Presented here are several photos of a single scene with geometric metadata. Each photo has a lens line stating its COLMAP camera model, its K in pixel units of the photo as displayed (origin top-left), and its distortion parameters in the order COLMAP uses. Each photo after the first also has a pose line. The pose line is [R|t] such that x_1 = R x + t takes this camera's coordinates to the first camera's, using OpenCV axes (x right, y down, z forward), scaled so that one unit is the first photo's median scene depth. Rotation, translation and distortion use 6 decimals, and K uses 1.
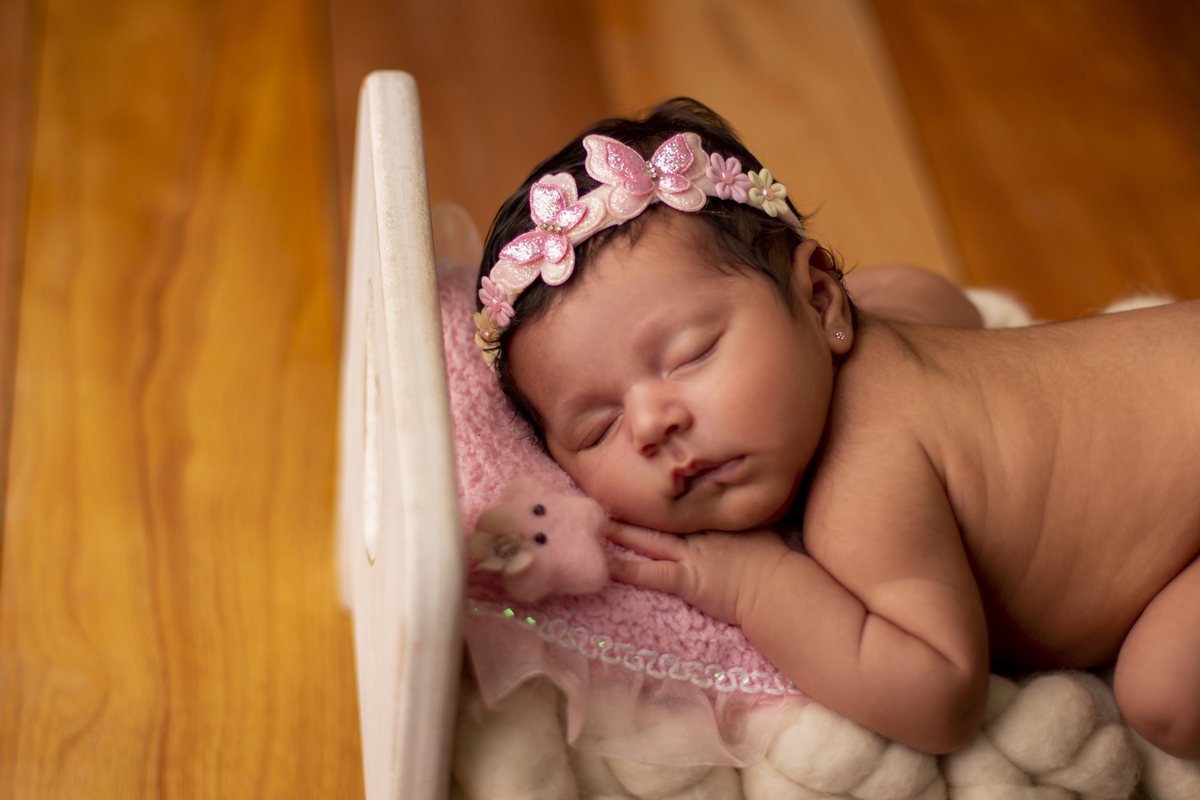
lens RADIAL K [[2888.4, 0, 600.0], [0, 2888.4, 400.0], [0, 0, 1]] dist [-0.176008, -0.278434]
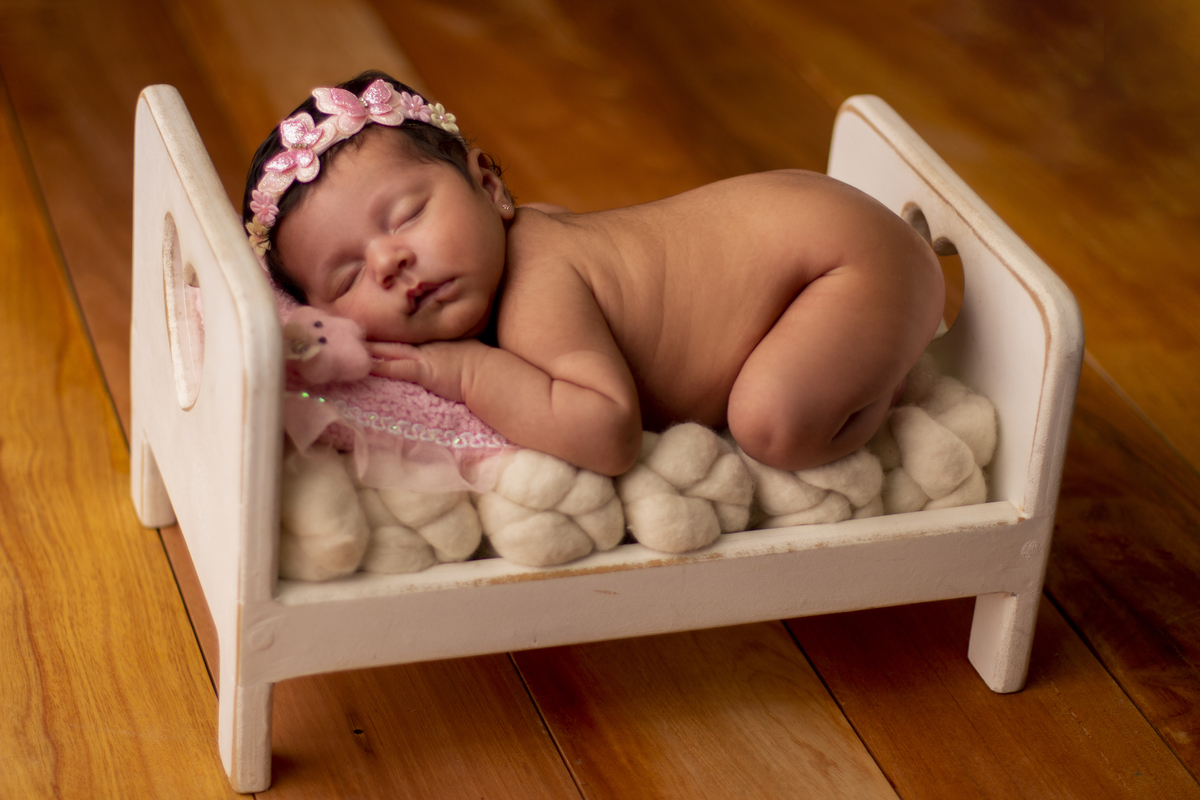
lens RADIAL K [[2888.4, 0, 600.0], [0, 2888.4, 400.0], [0, 0, 1]] dist [-0.176008, -0.278434]
pose [[0.978732, -0.103903, 0.176886, -0.137097], [0.132209, 0.978773, -0.156599, 0.308133], [-0.156860, 0.176655, 0.971693, -0.390977]]
